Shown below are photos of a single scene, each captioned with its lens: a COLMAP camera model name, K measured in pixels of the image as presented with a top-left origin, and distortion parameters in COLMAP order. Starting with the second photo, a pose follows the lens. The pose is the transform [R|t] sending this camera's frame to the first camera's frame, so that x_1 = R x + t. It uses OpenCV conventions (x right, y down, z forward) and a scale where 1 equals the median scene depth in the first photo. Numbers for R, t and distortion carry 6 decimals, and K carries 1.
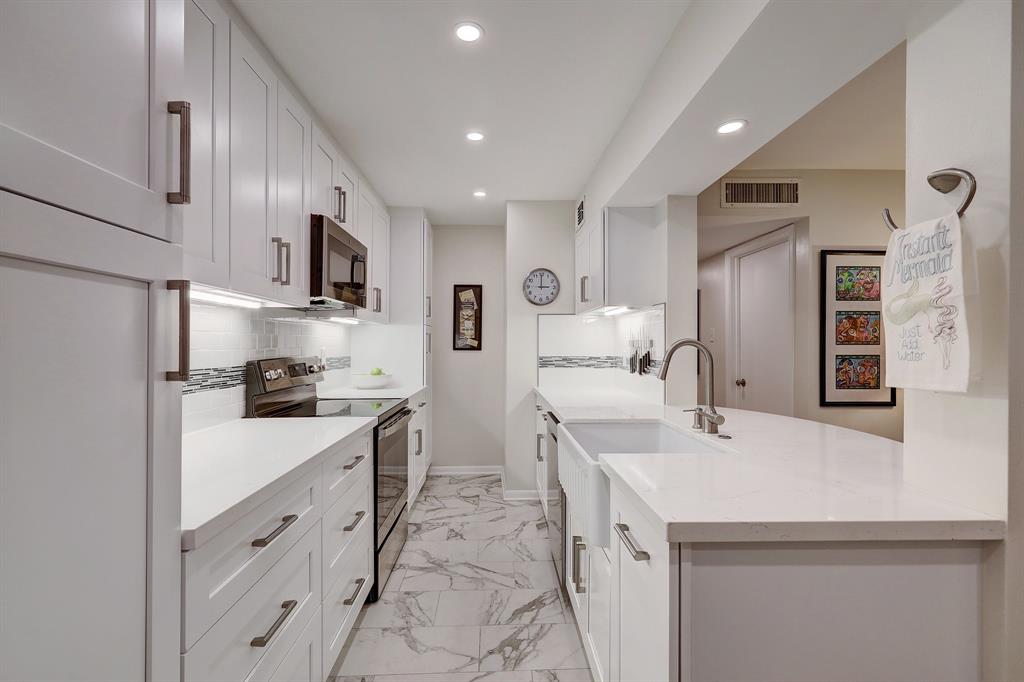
lens RADIAL K [[468.3, 0, 512.0], [0, 468.3, 341.0], [0, 0, 1]] dist [-0.000799, -0.000076]
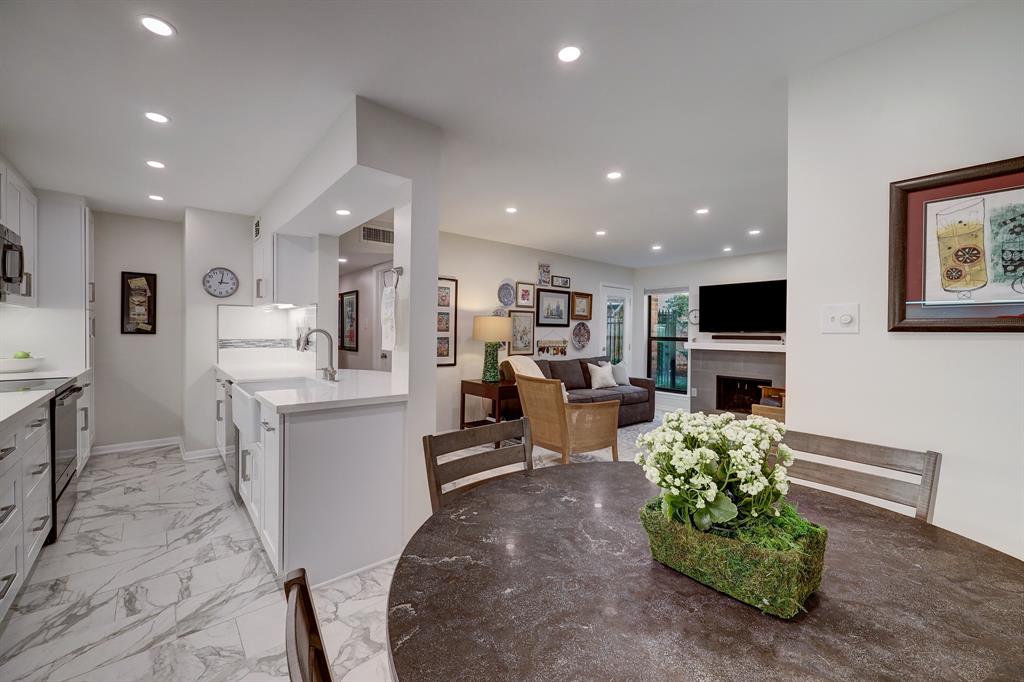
lens RADIAL K [[423.3, 0, 501.6], [0, 423.3, 336.8], [0, 0, 1]] dist [0.004623, 0.000067]
pose [[0.802550, -0.002172, 0.596581, -0.013361], [-0.014176, 0.999642, 0.022710, -0.011209], [-0.596417, -0.026683, 0.802231, -0.410897]]
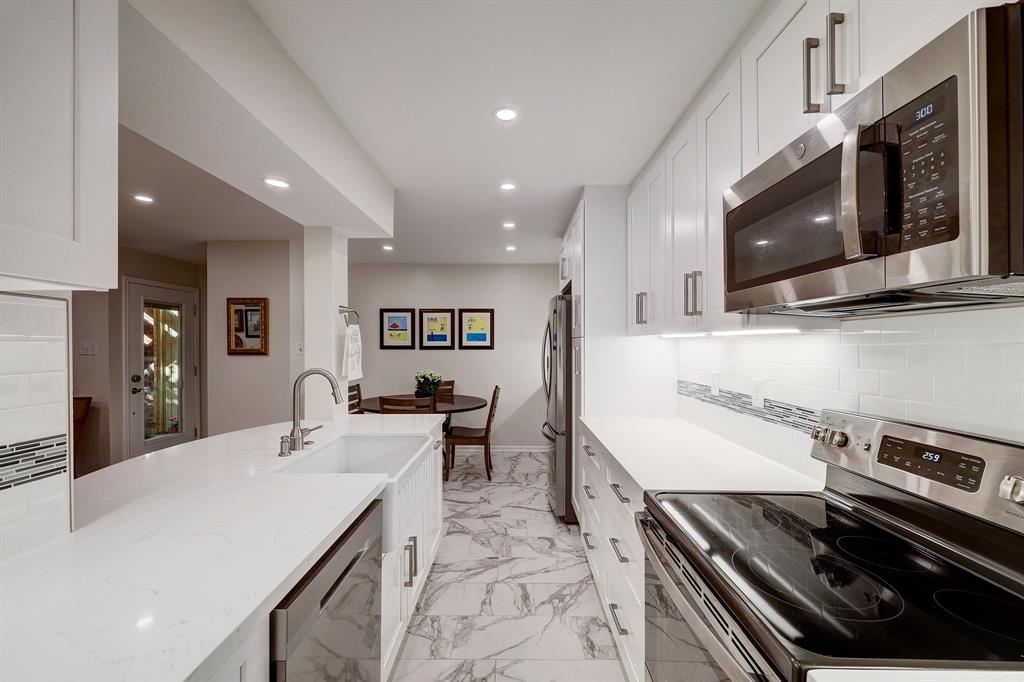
lens RADIAL K [[429.9, 0, 512.0], [0, 429.9, 341.0], [0, 0, 1]] dist [0.002078, -0.000127]
pose [[-0.998854, -0.001887, 0.047816, -0.093386], [-0.002757, 0.999831, -0.018151, -0.031069], [-0.047774, -0.018262, -0.998691, 1.213244]]
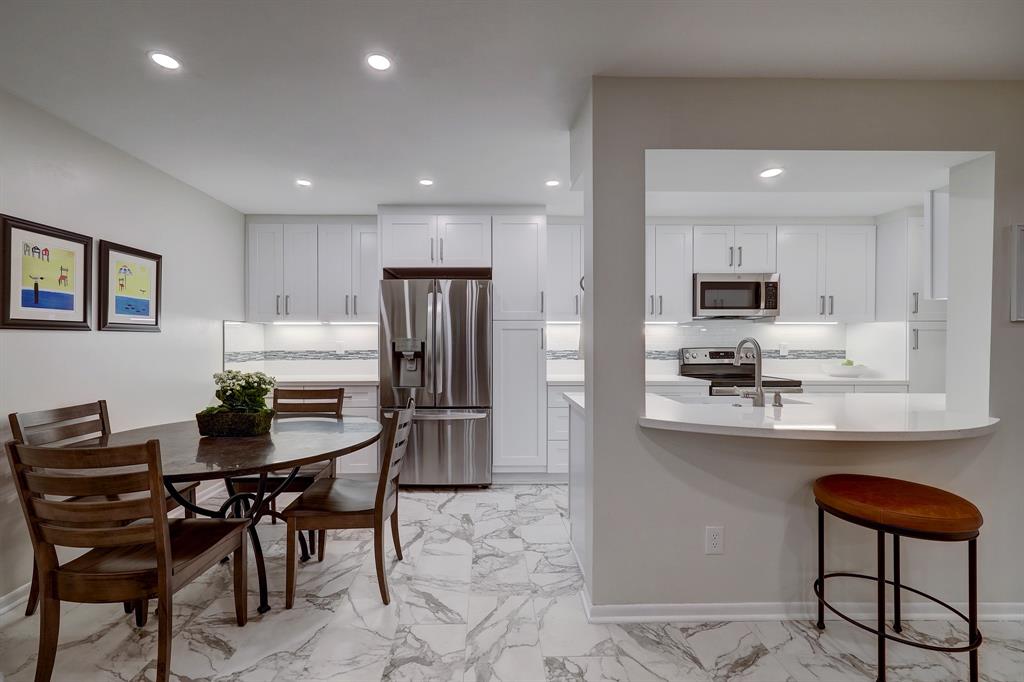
lens RADIAL K [[413.3, 0, 497.0], [0, 413.3, 338.7], [0, 0, 1]] dist [0.011897, -0.000132]
pose [[-0.033541, -0.004157, -0.999429, 0.973193], [0.011319, 0.999926, -0.004539, -0.001023], [0.999373, -0.011465, -0.033491, 0.183596]]
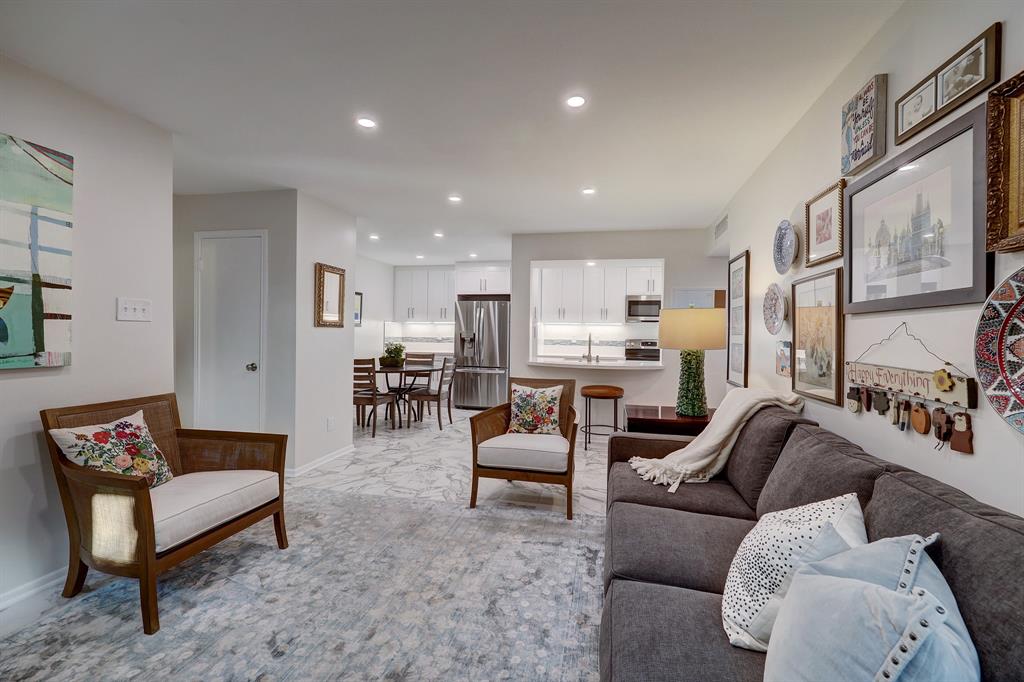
lens RADIAL K [[418.0, 0, 509.7], [0, 418.0, 335.0], [0, 0, 1]] dist [-0.000030, -0.000023]
pose [[-0.288152, -0.004920, -0.957572, 1.891571], [-0.006914, 0.999971, -0.003057, 0.014564], [0.957560, 0.005740, -0.288178, 0.739721]]
